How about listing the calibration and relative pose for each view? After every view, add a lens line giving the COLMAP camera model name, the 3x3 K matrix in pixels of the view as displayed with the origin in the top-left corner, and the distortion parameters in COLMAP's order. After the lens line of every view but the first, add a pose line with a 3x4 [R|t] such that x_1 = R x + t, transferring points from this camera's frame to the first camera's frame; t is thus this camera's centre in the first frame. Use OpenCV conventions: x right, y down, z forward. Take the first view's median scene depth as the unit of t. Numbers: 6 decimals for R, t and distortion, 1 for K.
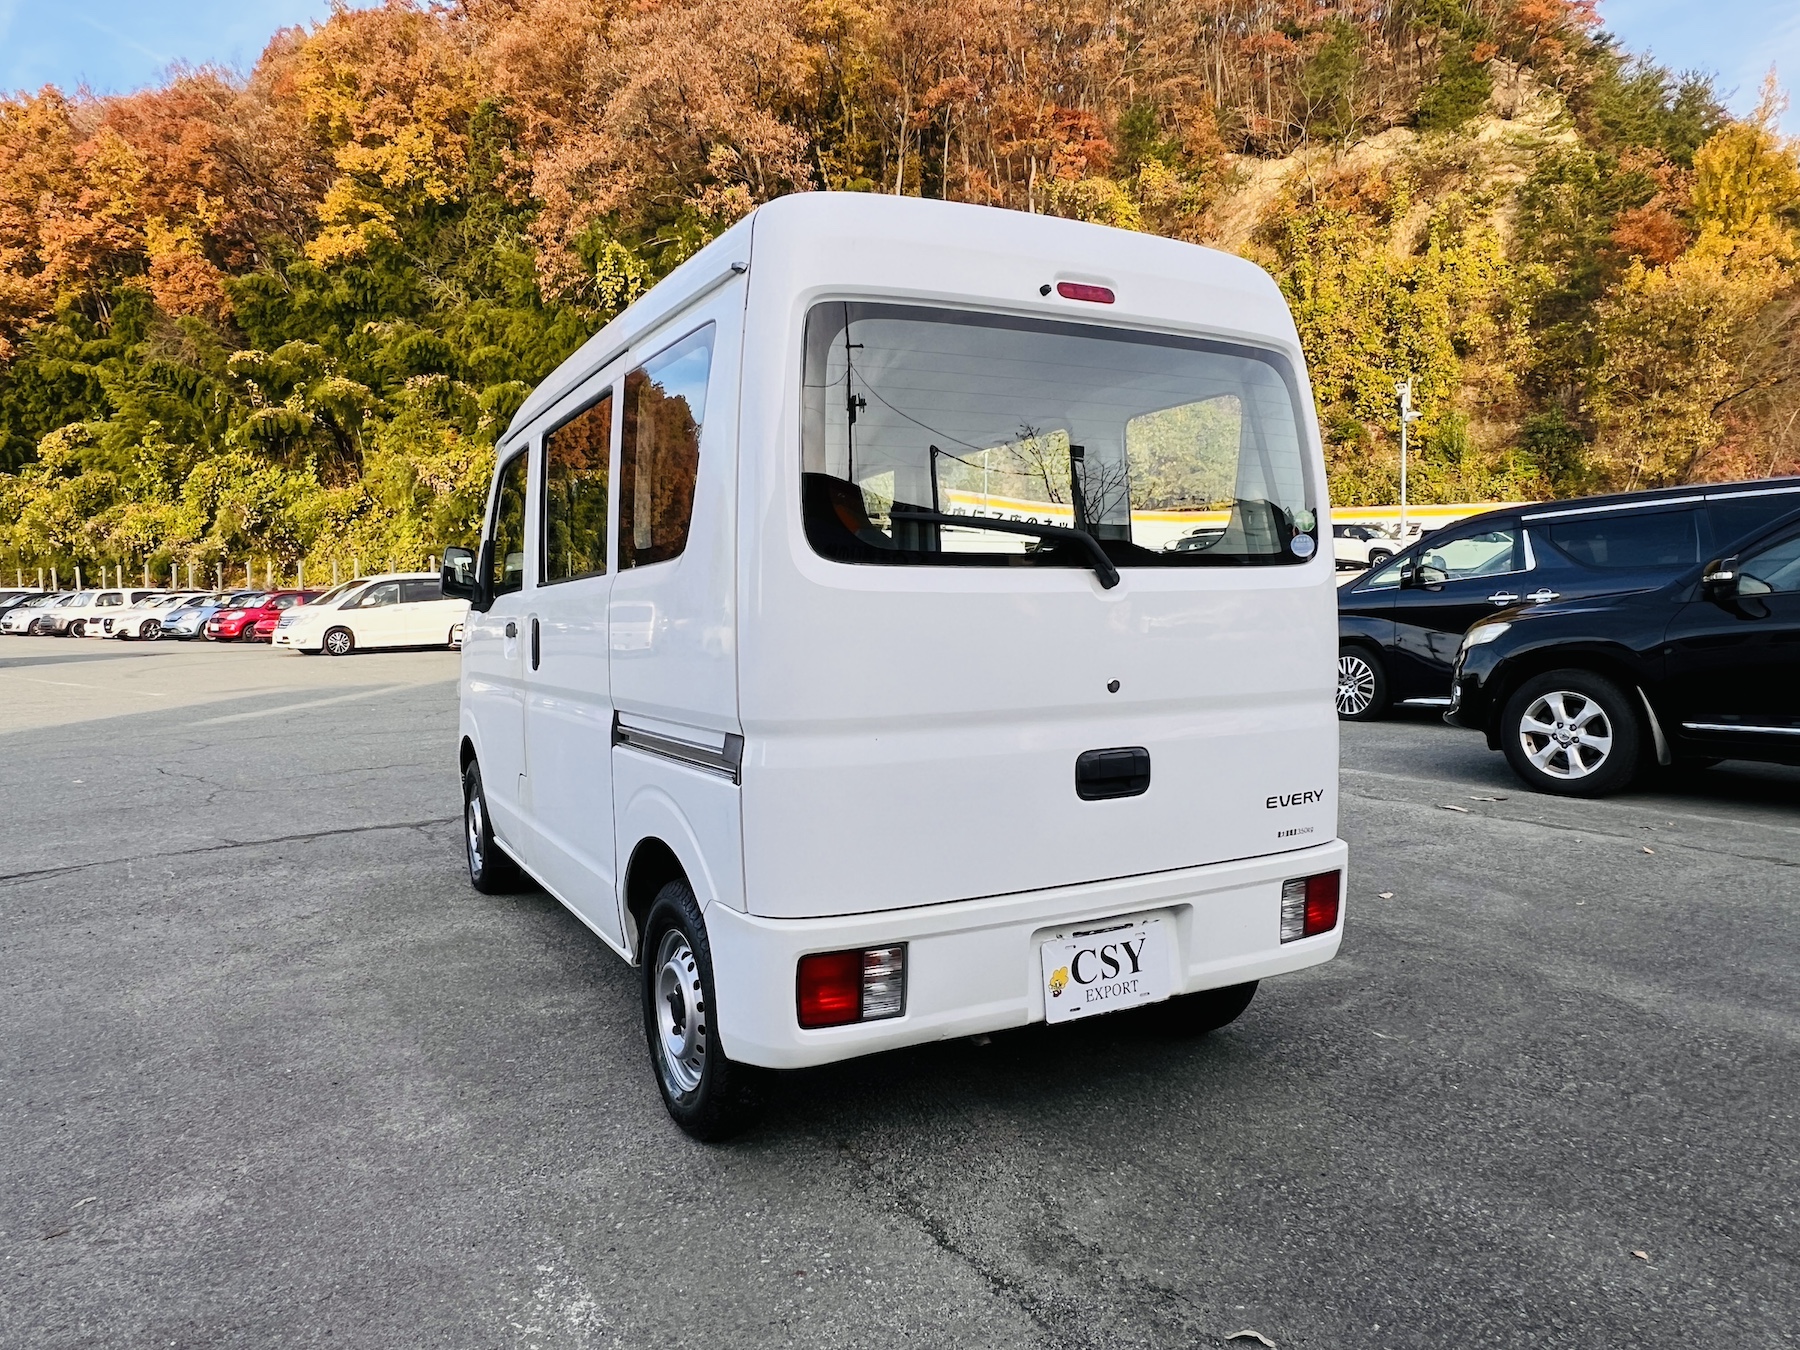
lens RADIAL K [[1204.8, 0, 884.6], [0, 1204.8, 679.5], [0, 0, 1]] dist [-0.002845, 0.000386]
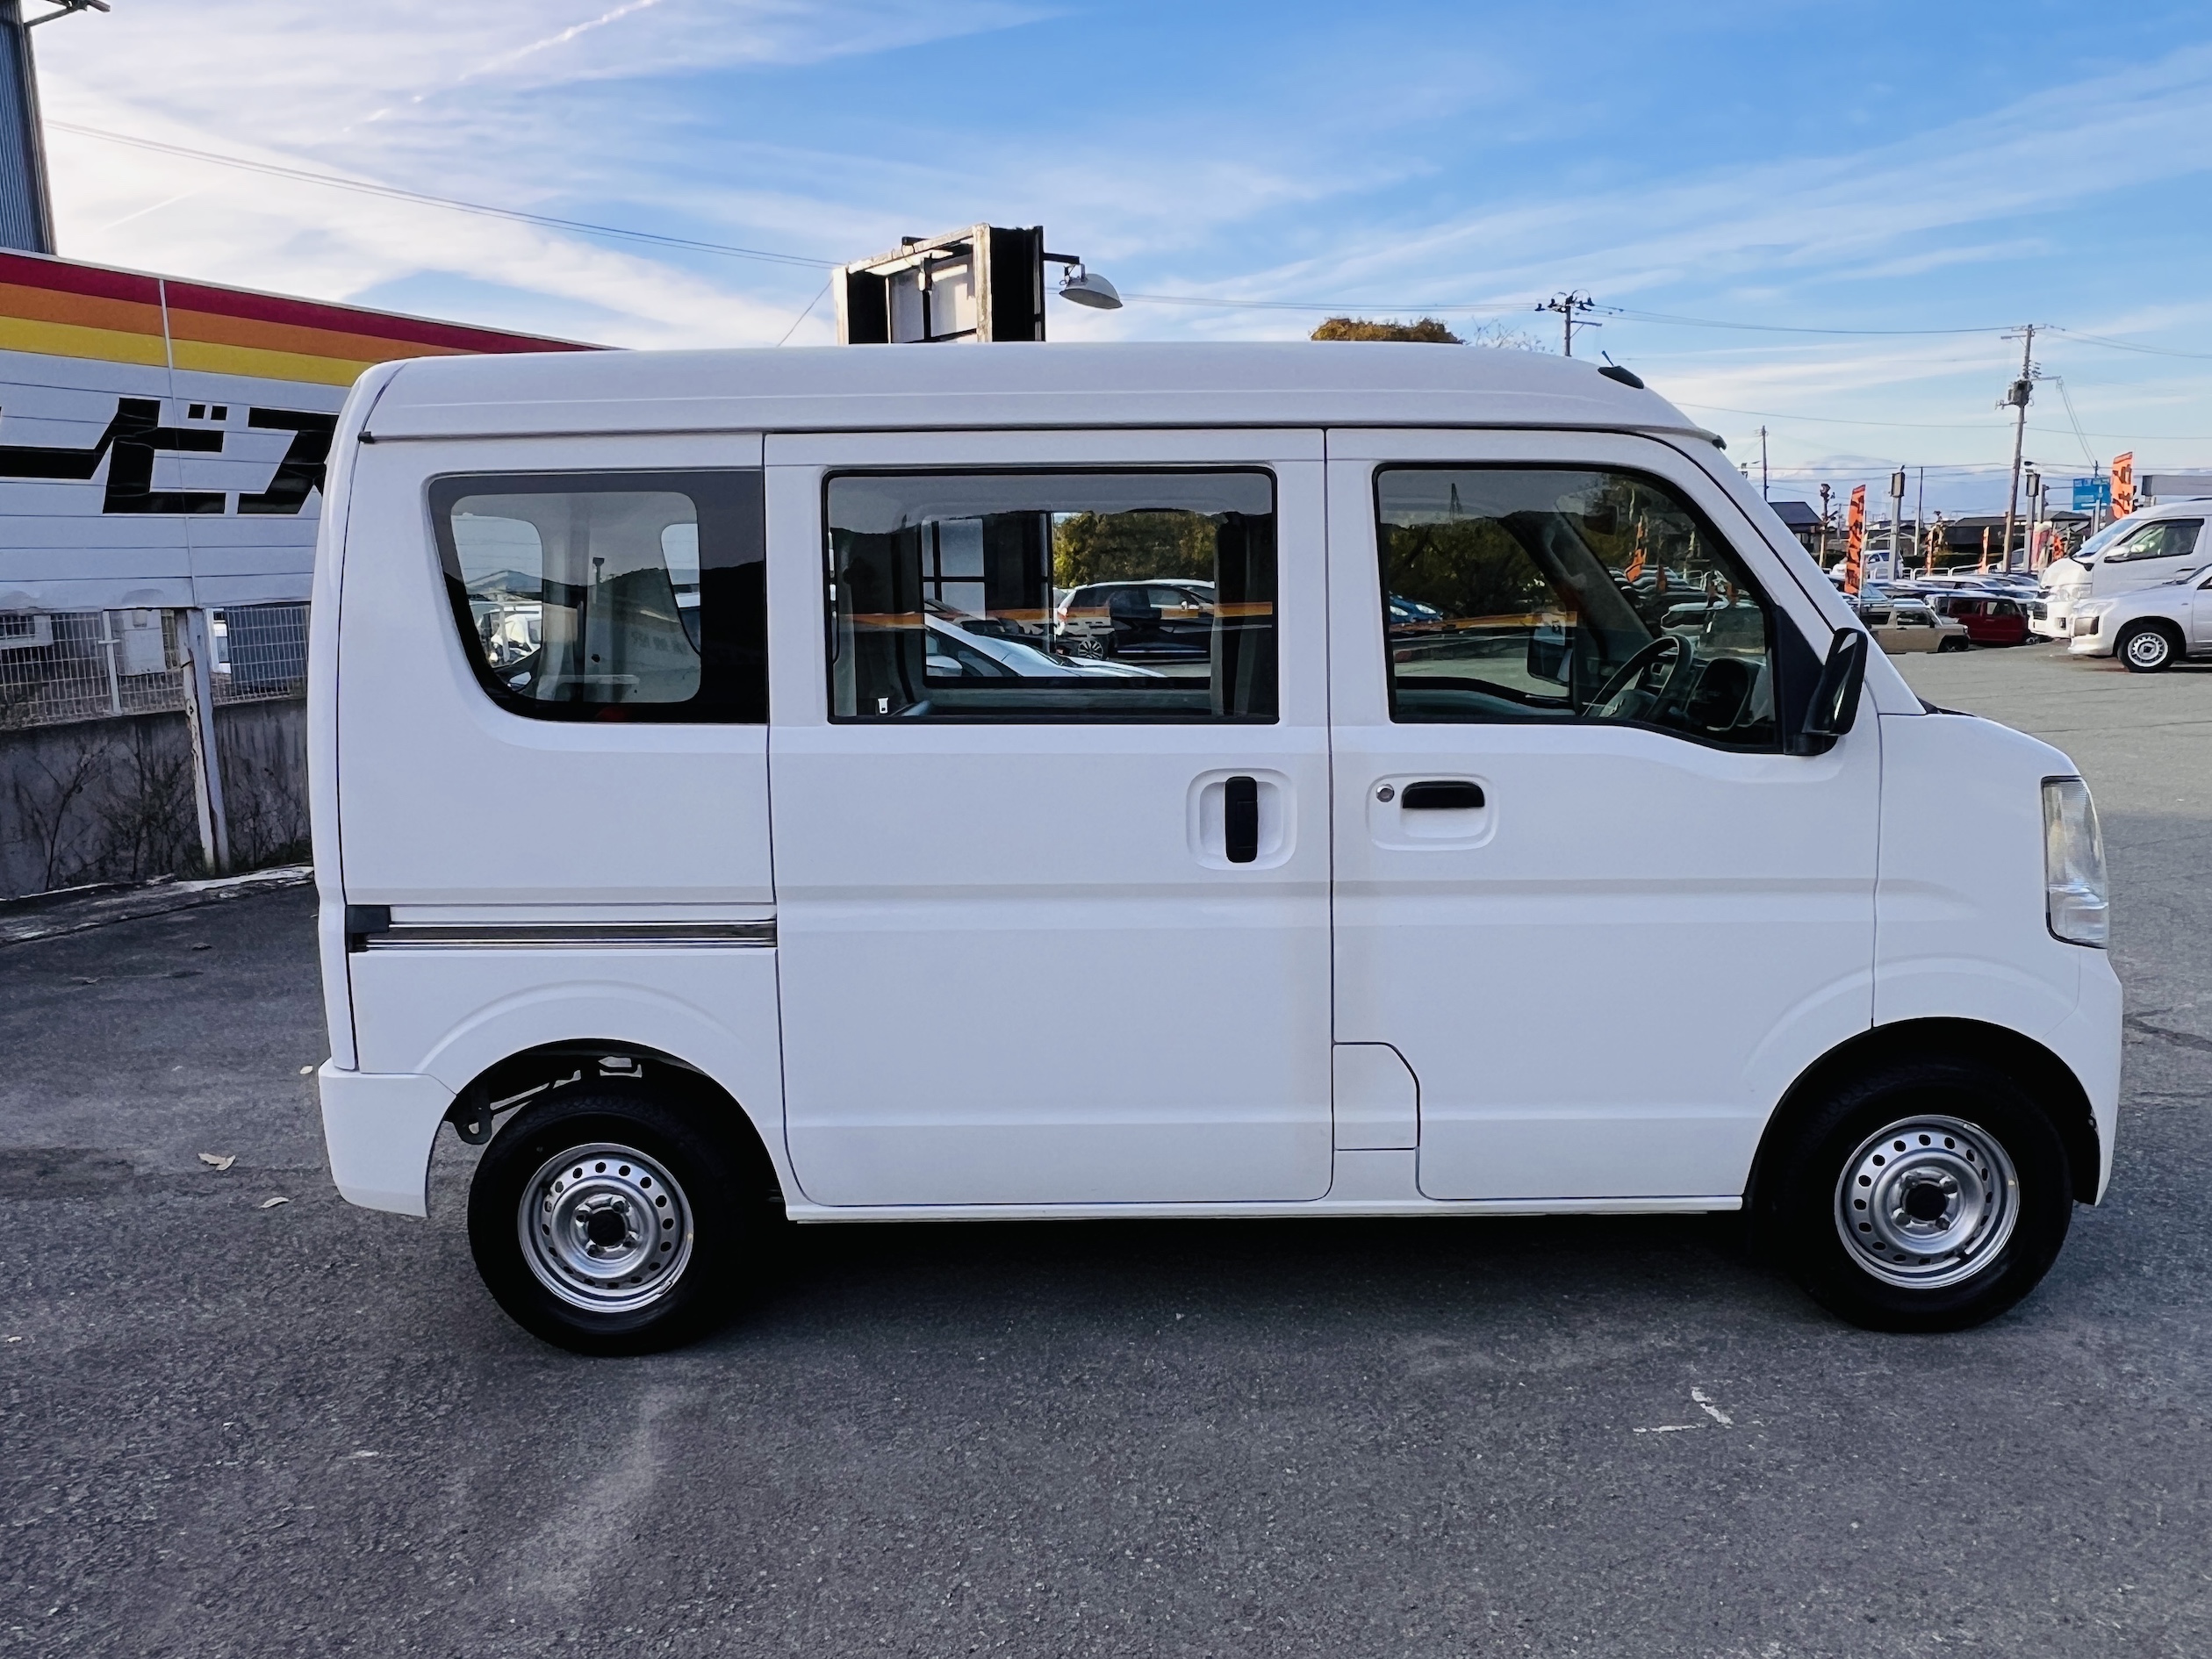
lens RADIAL K [[1671.0, 0, 1082.6], [0, 1671.0, 812.1], [0, 0, 1]] dist [-0.002264, -0.002280]
pose [[-0.489564, 0.138684, -0.860868, 0.048521], [-0.021678, 0.985030, 0.171015, -0.011106], [0.871698, 0.102385, -0.479228, 0.088223]]
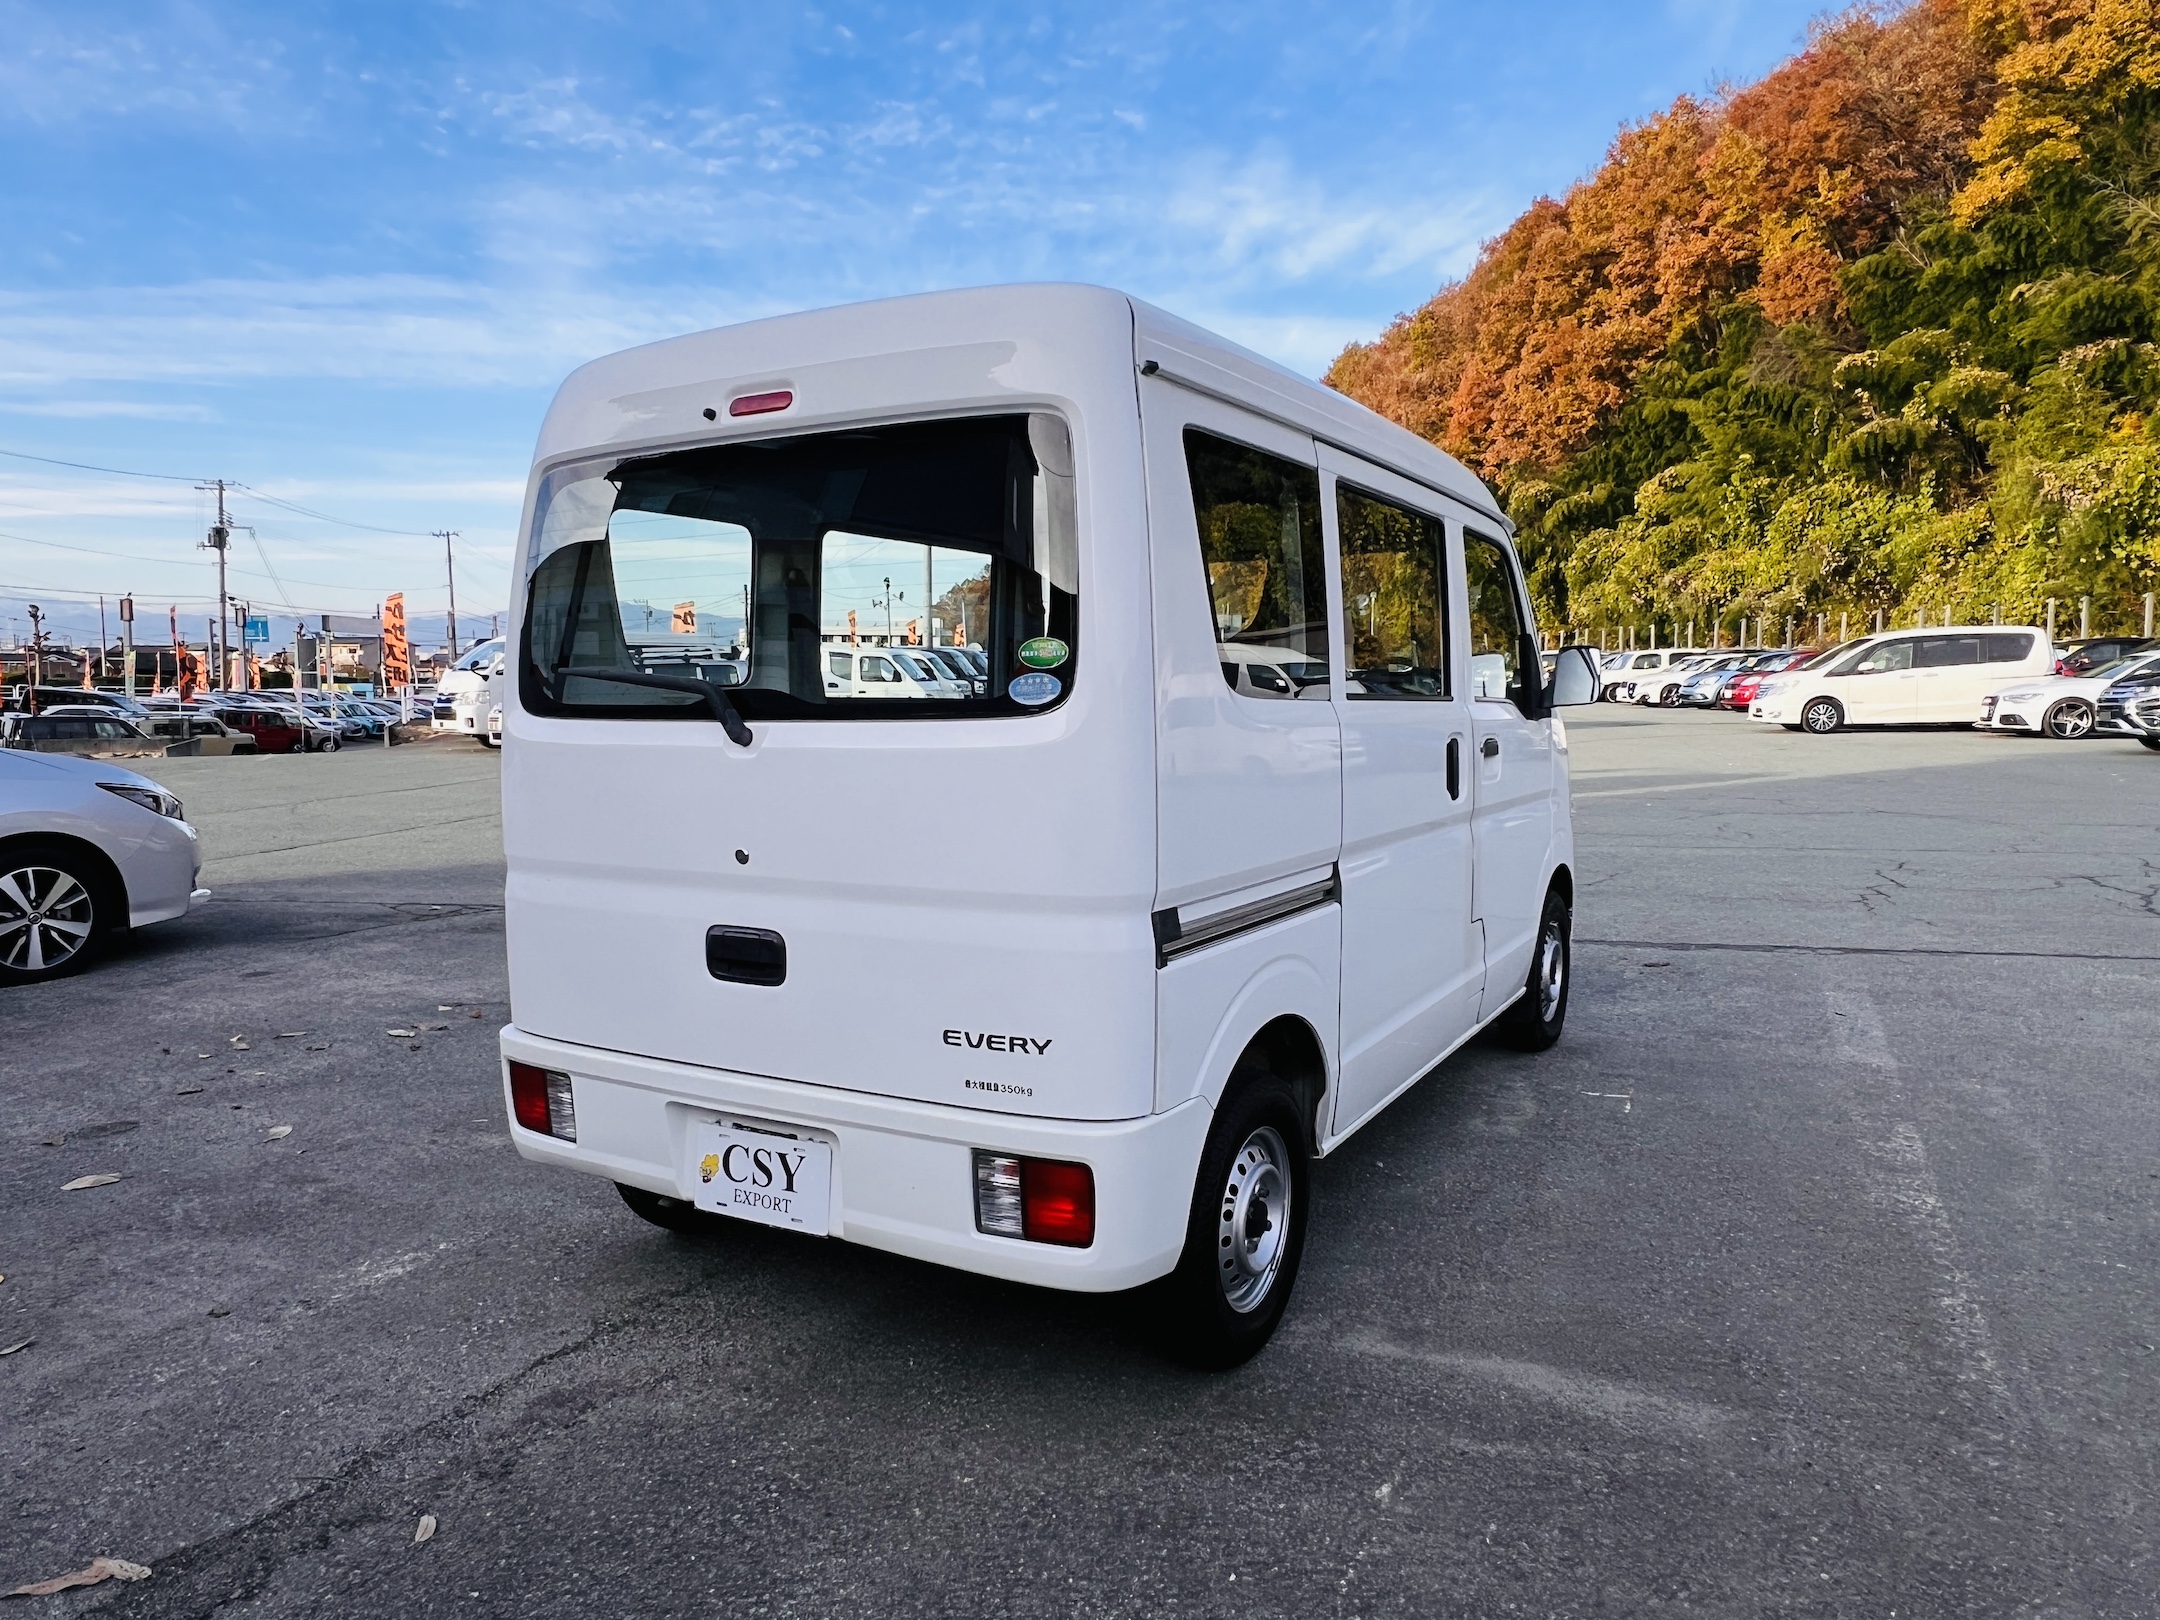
lens RADIAL K [[1445.8, 0, 1063.7], [0, 1445.8, 815.2], [0, 0, 1]] dist [-0.002845, 0.000386]
pose [[0.528549, 0.084205, -0.844716, 0.045670], [-0.046631, 0.996446, 0.070153, -0.004164], [0.847621, 0.002310, 0.530597, 0.024313]]
